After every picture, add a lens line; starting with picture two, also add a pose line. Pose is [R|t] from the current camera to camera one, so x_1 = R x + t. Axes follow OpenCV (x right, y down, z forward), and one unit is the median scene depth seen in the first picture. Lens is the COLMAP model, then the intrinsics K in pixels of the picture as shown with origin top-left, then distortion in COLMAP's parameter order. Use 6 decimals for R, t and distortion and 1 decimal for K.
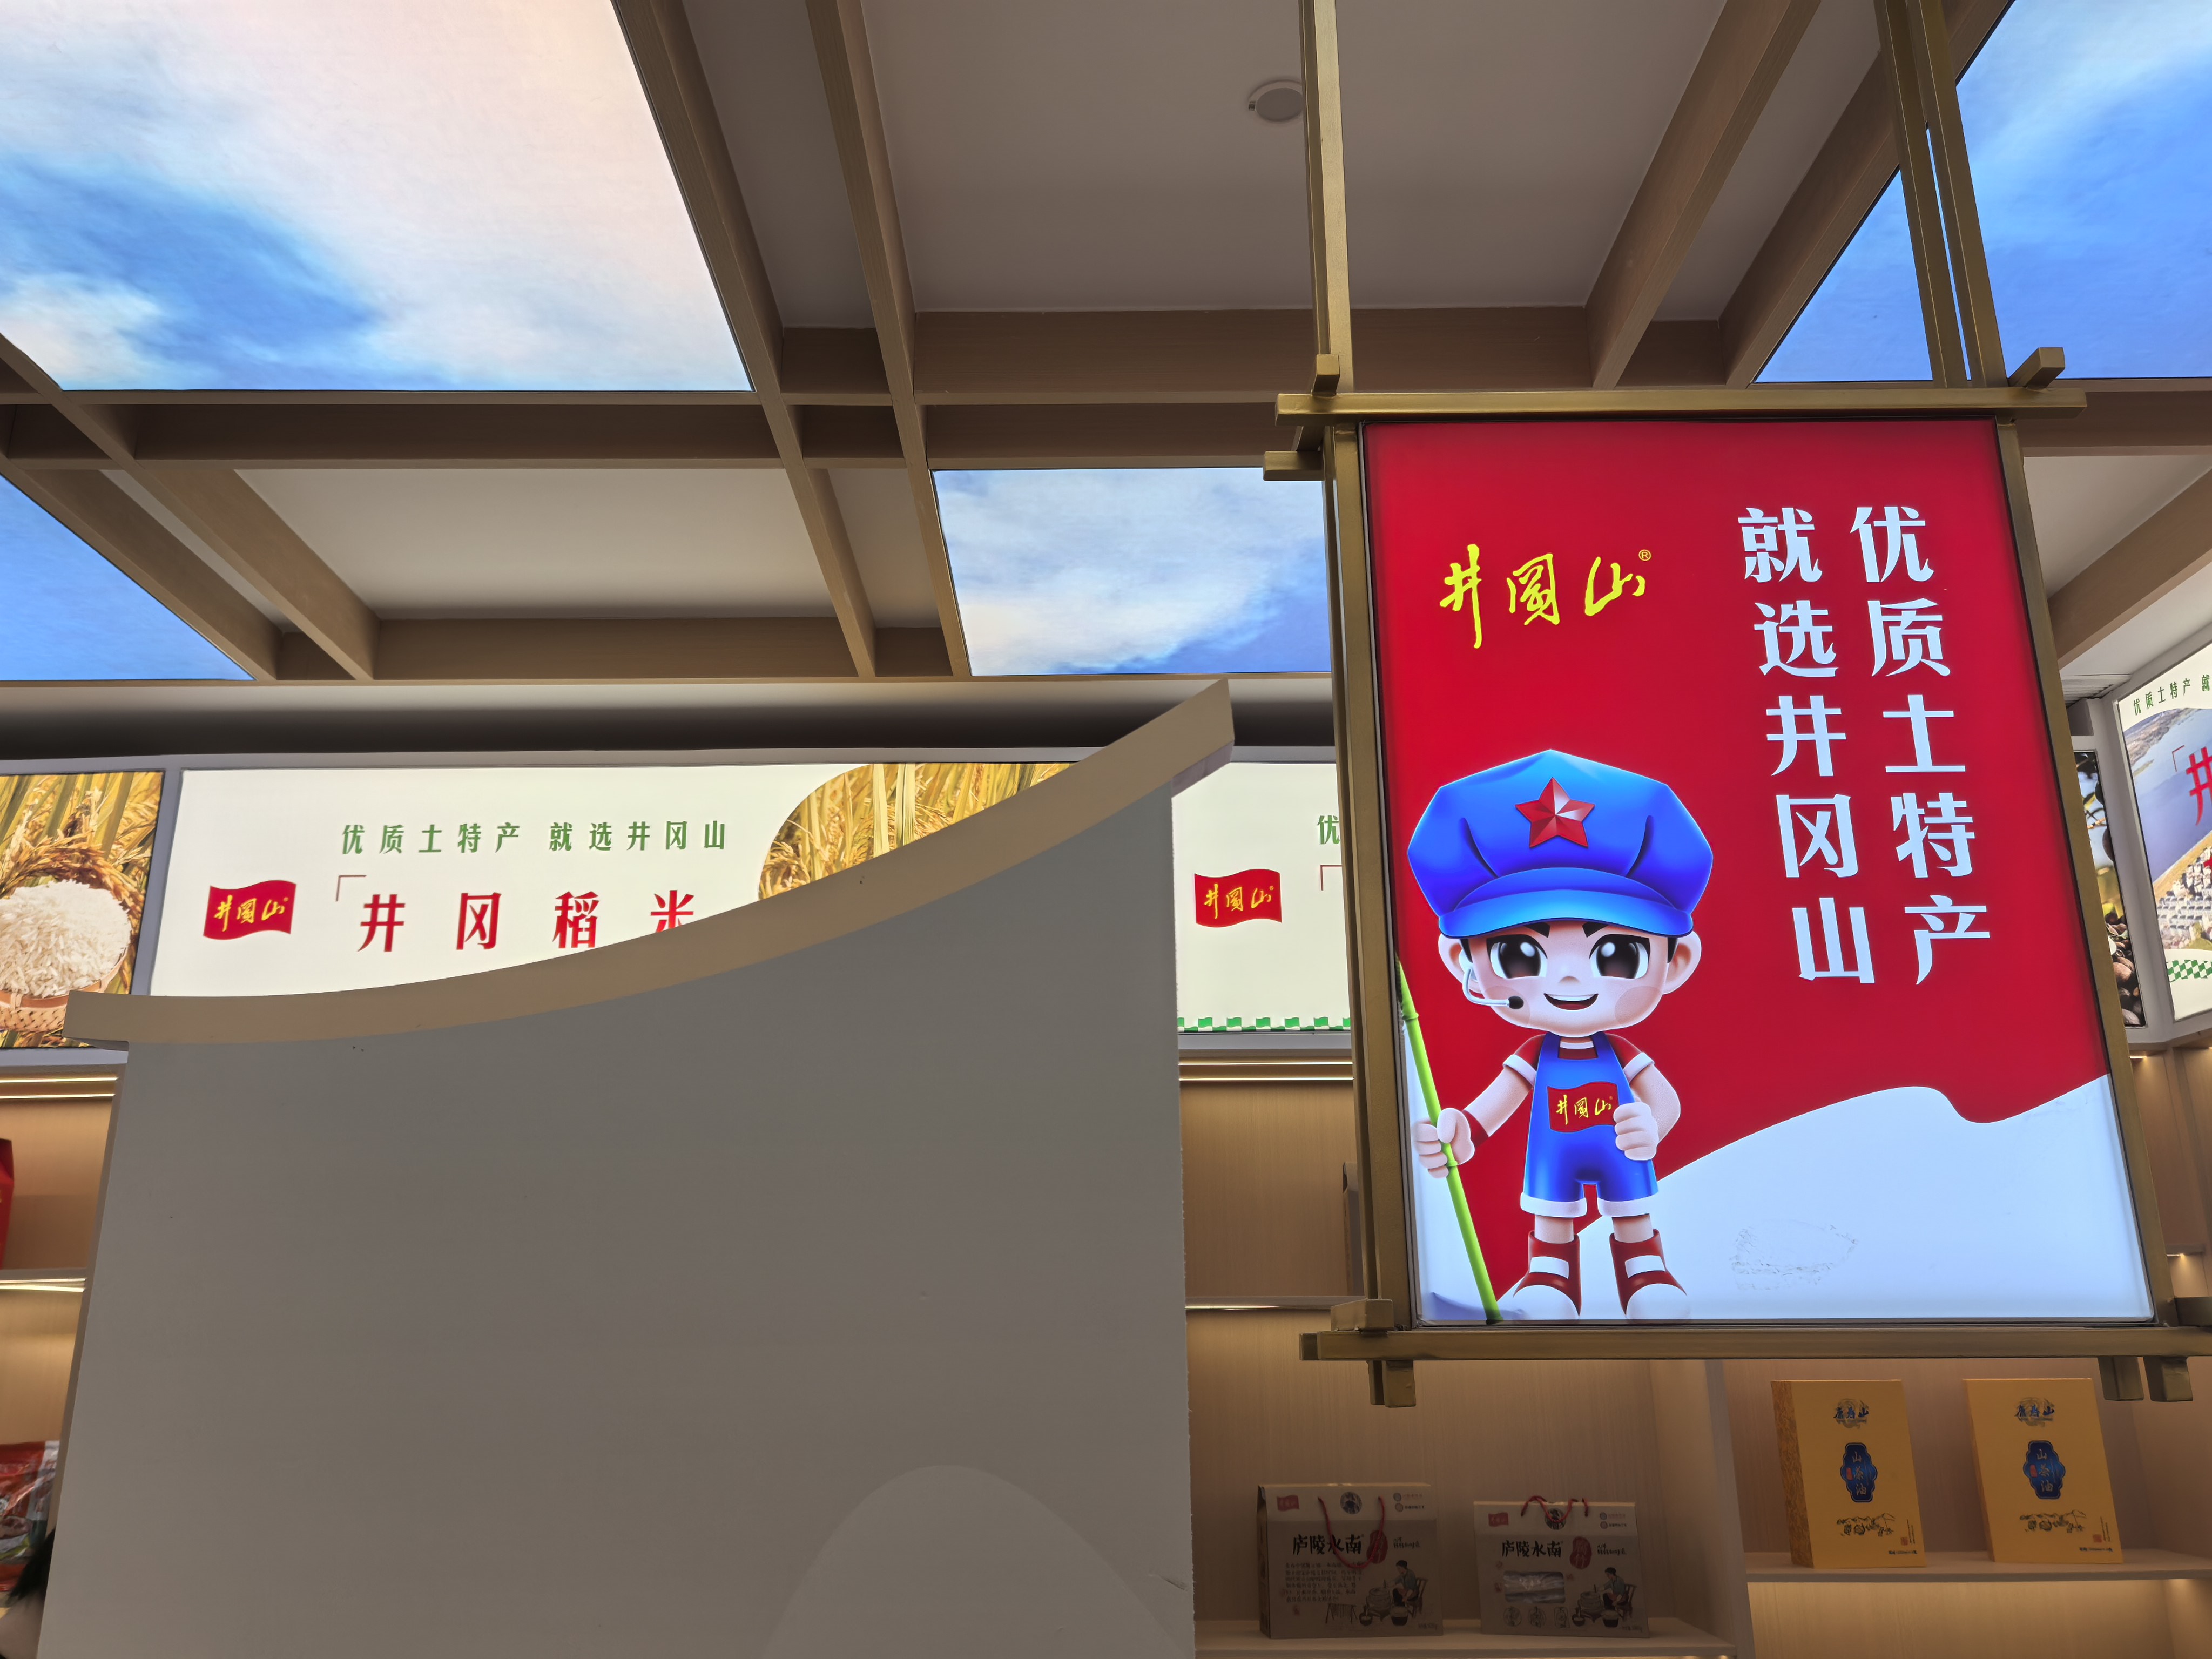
lens RADIAL K [[1745.0, 0, 1099.5], [0, 1745.0, 826.9], [0, 0, 1]] dist [-0.008996, -0.002591]
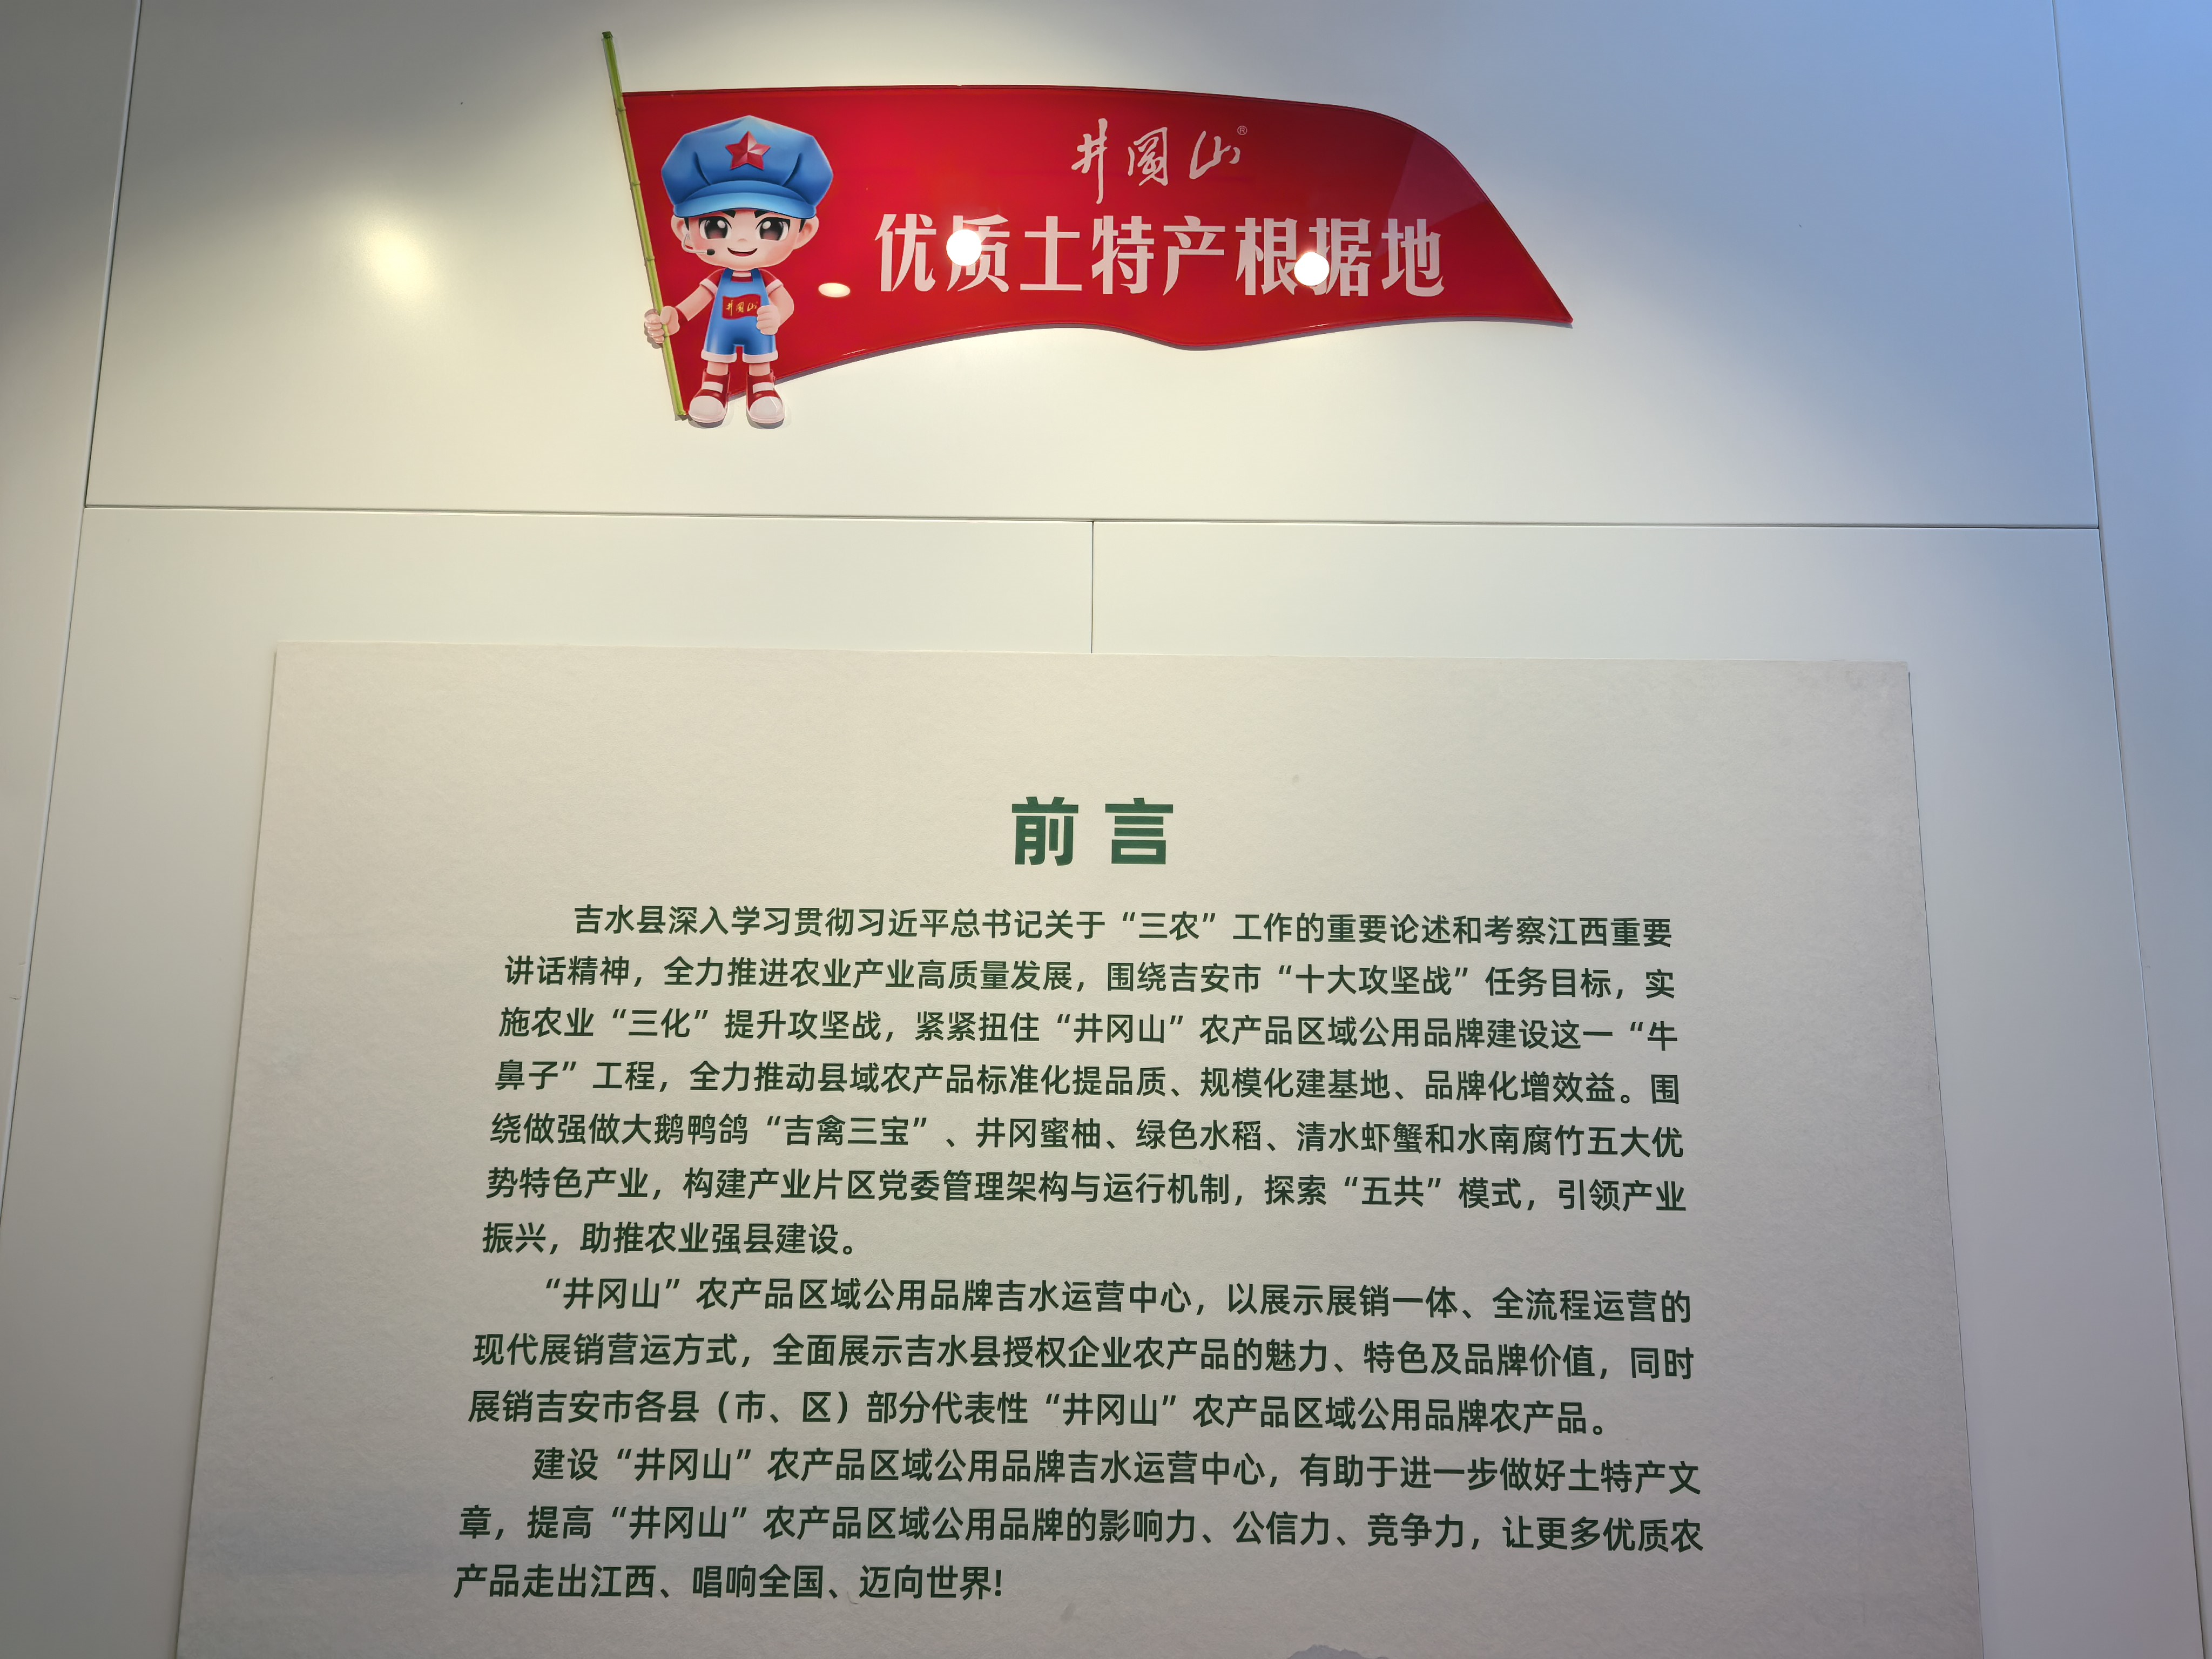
lens RADIAL K [[1745.0, 0, 1117.9], [0, 1745.0, 819.2], [0, 0, 1]] dist [-0.008996, -0.002591]
pose [[0.999554, 0.009964, 0.028160, 0.593758], [-0.014516, 0.985952, 0.166397, 0.360952], [-0.026107, -0.166732, 0.985657, -0.863126]]
